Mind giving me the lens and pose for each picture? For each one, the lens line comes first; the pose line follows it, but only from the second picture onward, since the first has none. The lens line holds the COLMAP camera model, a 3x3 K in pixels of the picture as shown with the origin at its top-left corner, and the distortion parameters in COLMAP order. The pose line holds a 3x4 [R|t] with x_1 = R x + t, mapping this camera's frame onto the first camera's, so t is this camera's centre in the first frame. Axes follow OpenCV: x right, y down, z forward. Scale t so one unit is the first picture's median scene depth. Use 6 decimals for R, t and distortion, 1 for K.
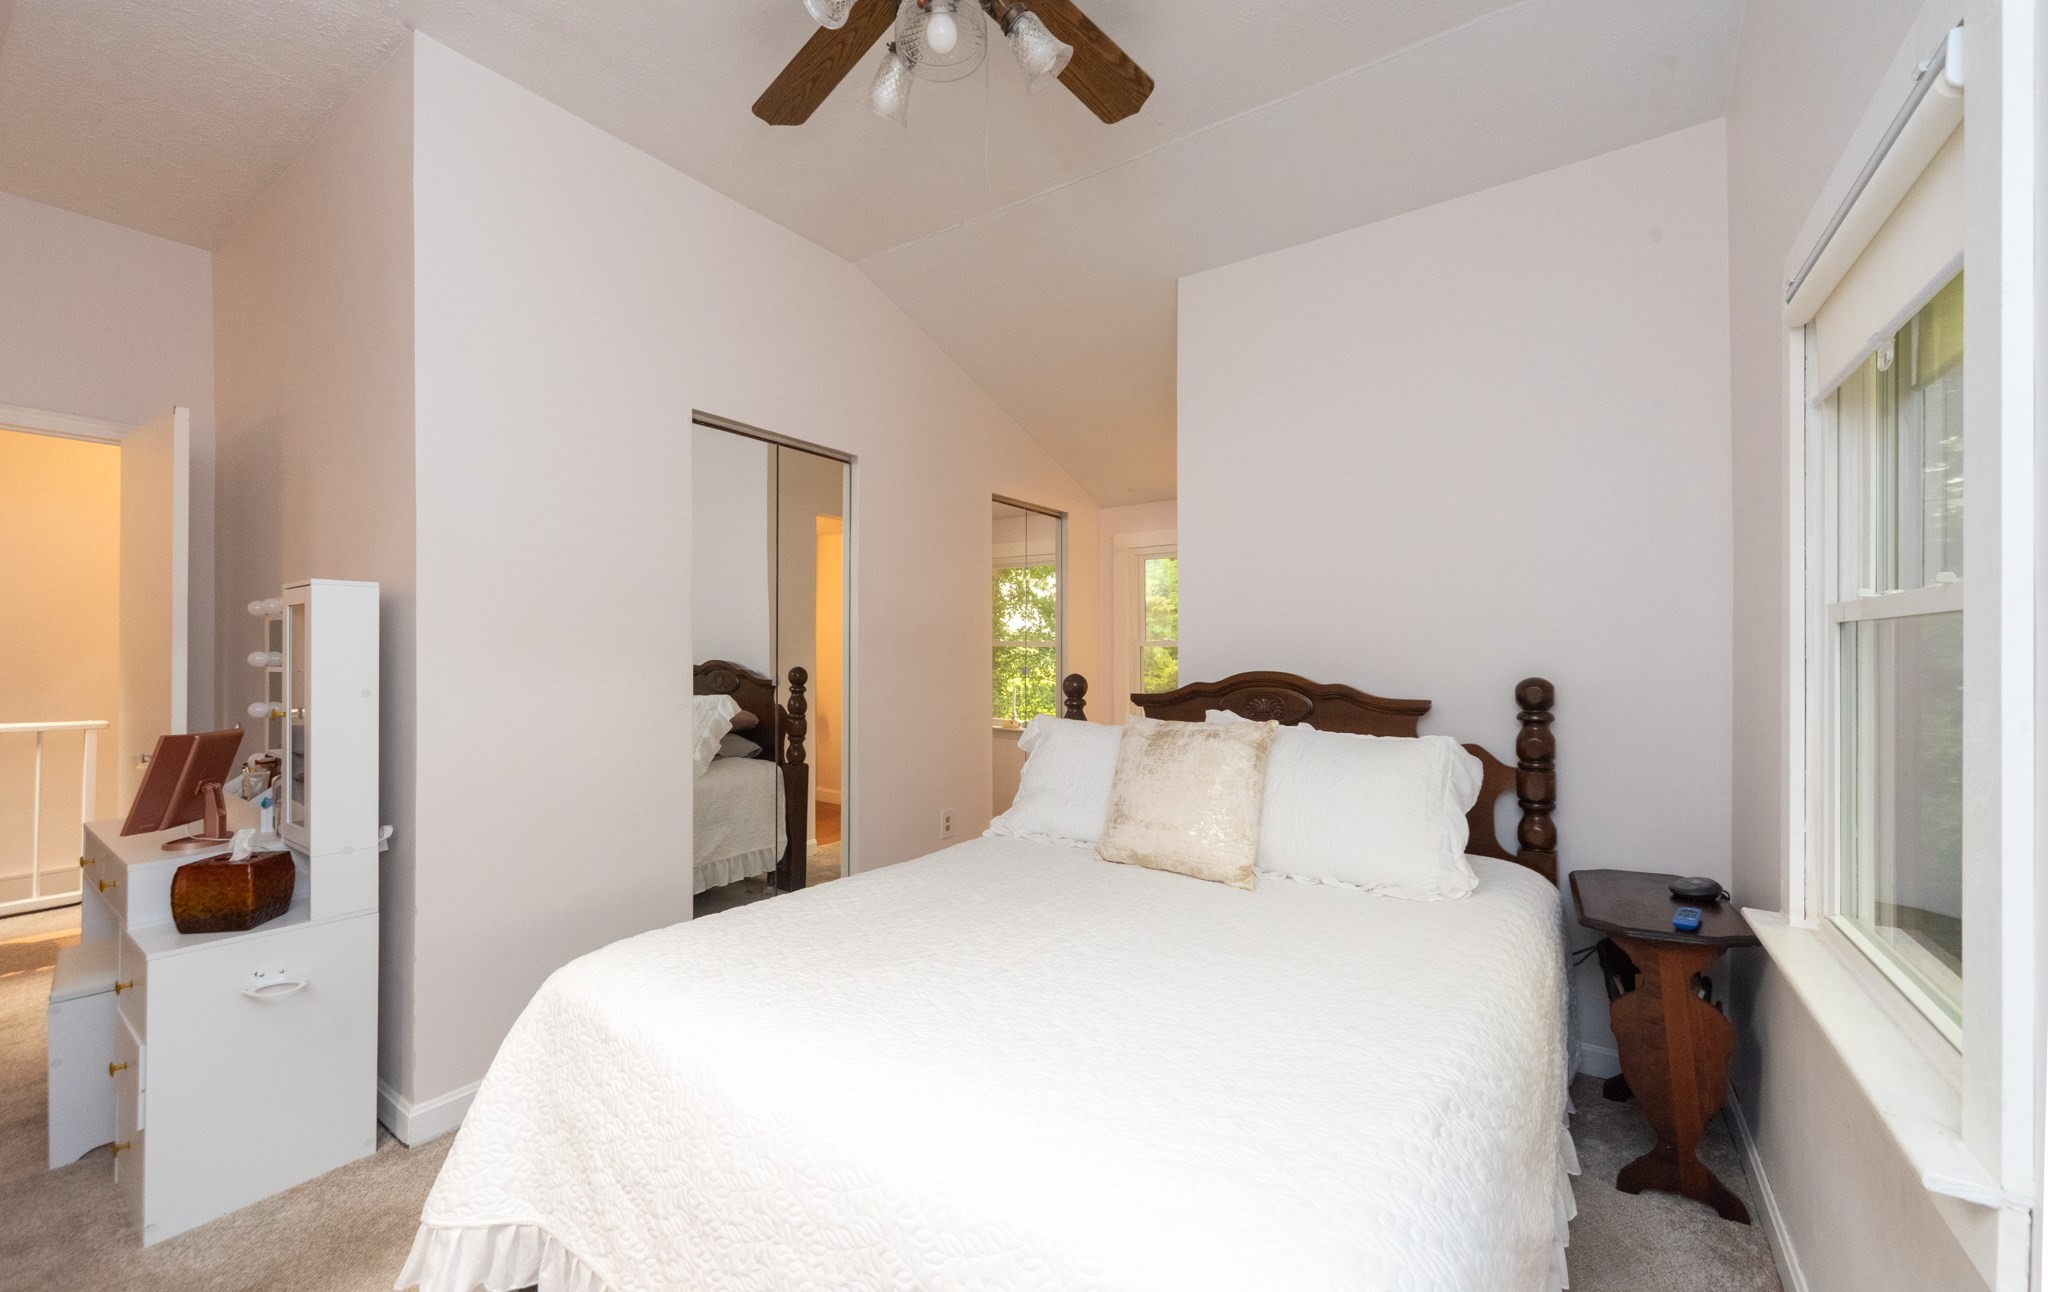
lens RADIAL K [[773.2, 0, 1024.0], [0, 773.2, 646.0], [0, 0, 1]] dist [-0.000964, -0.000558]
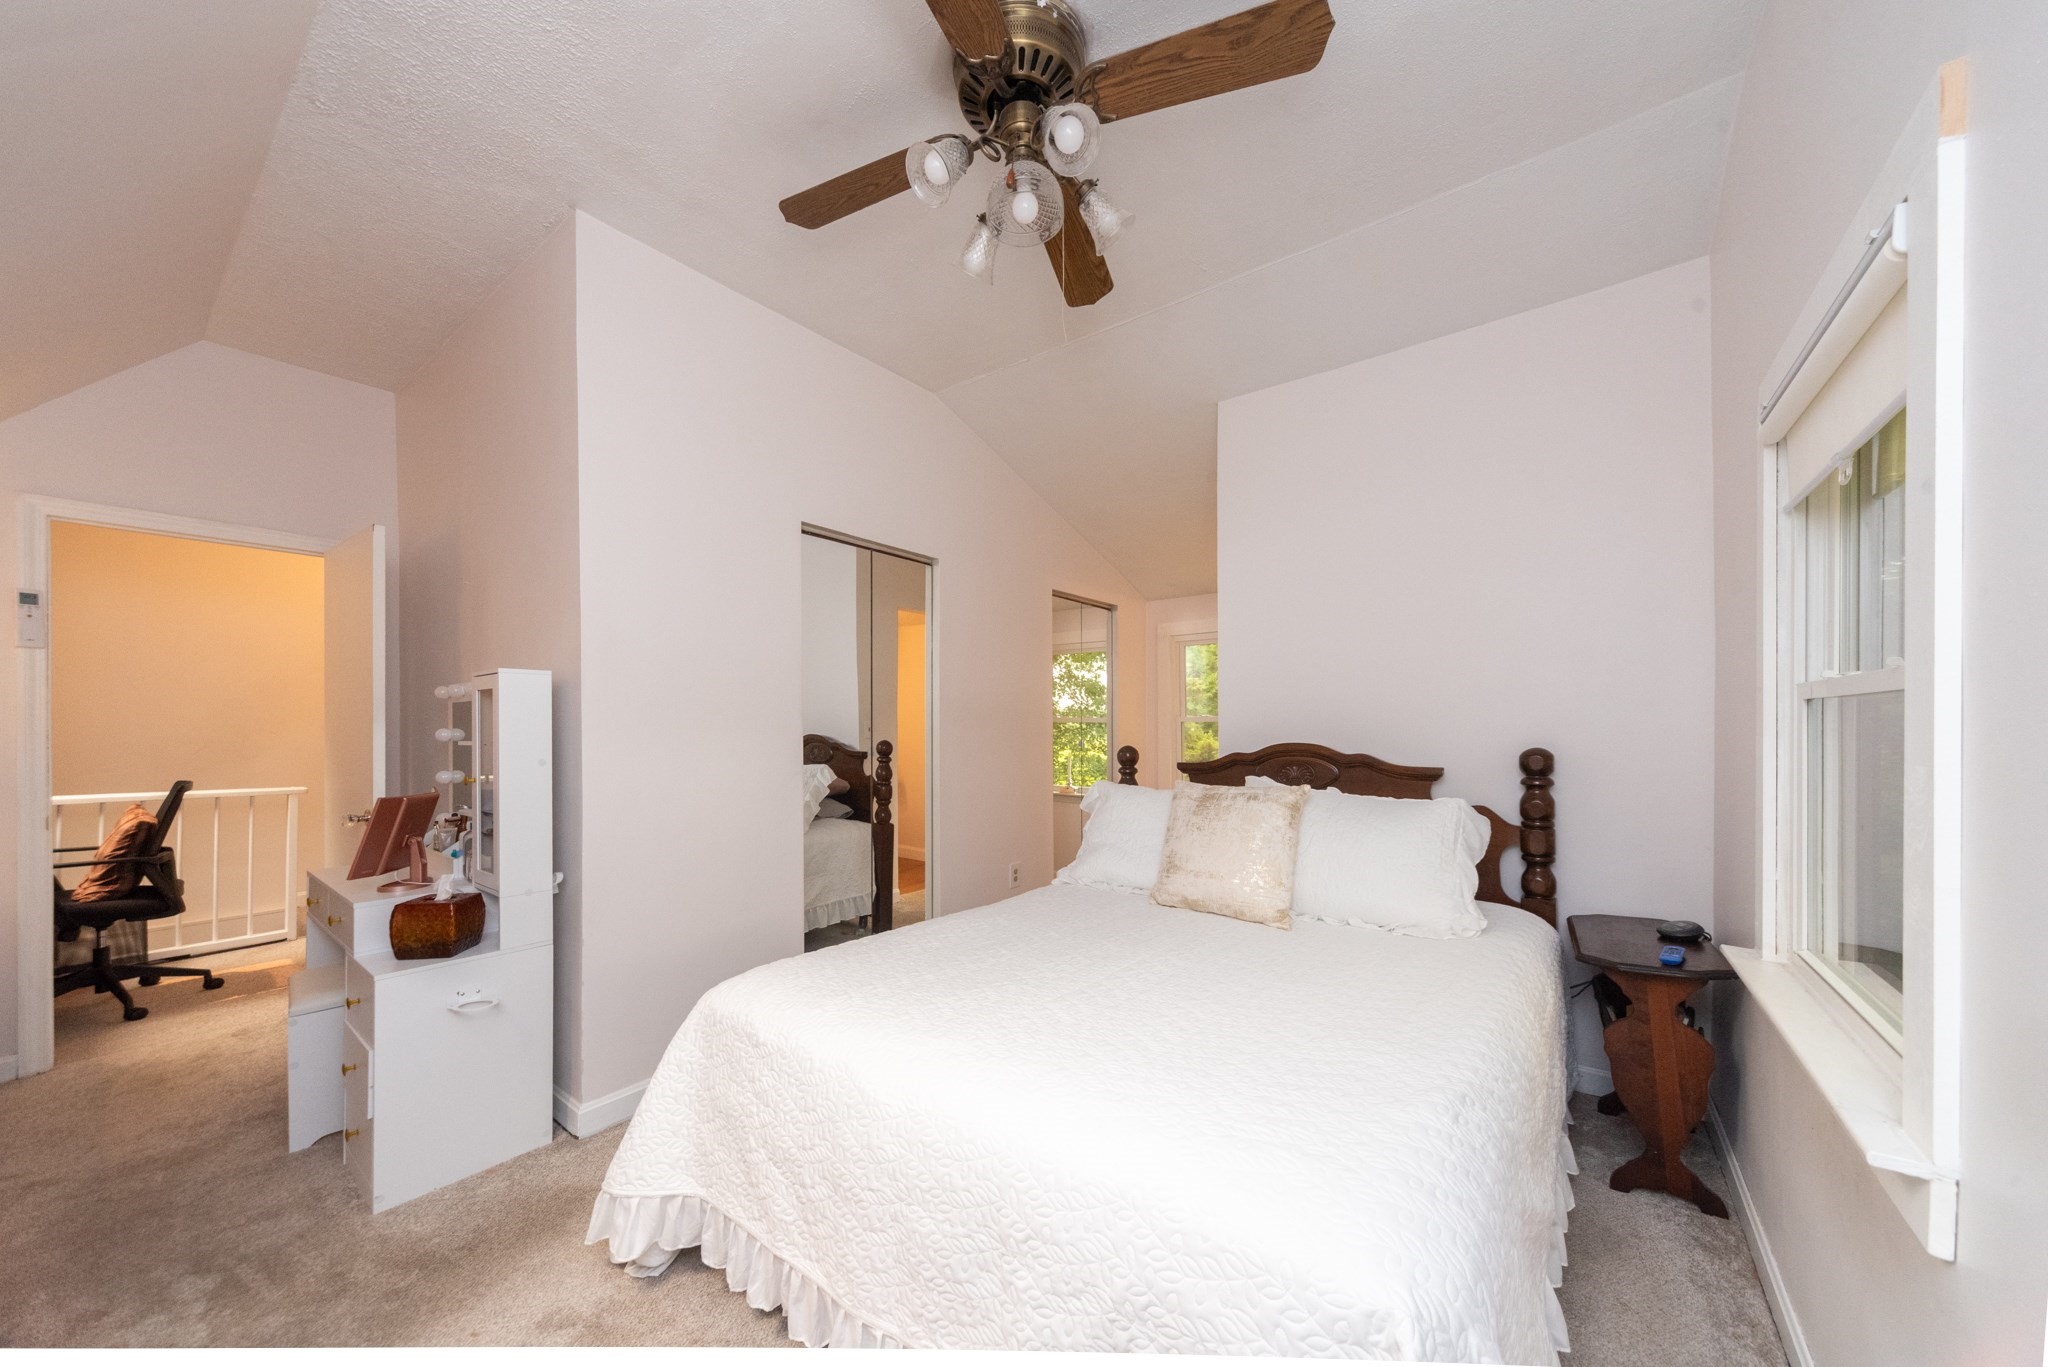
lens RADIAL K [[713.2, 0, 1021.7], [0, 713.2, 725.3], [0, 0, 1]] dist [0.000309, -0.000182]
pose [[0.999242, -0.003060, -0.038808, -0.064148], [0.003251, 0.999983, 0.004862, -0.000239], [0.038792, -0.004985, 0.999235, -0.091339]]
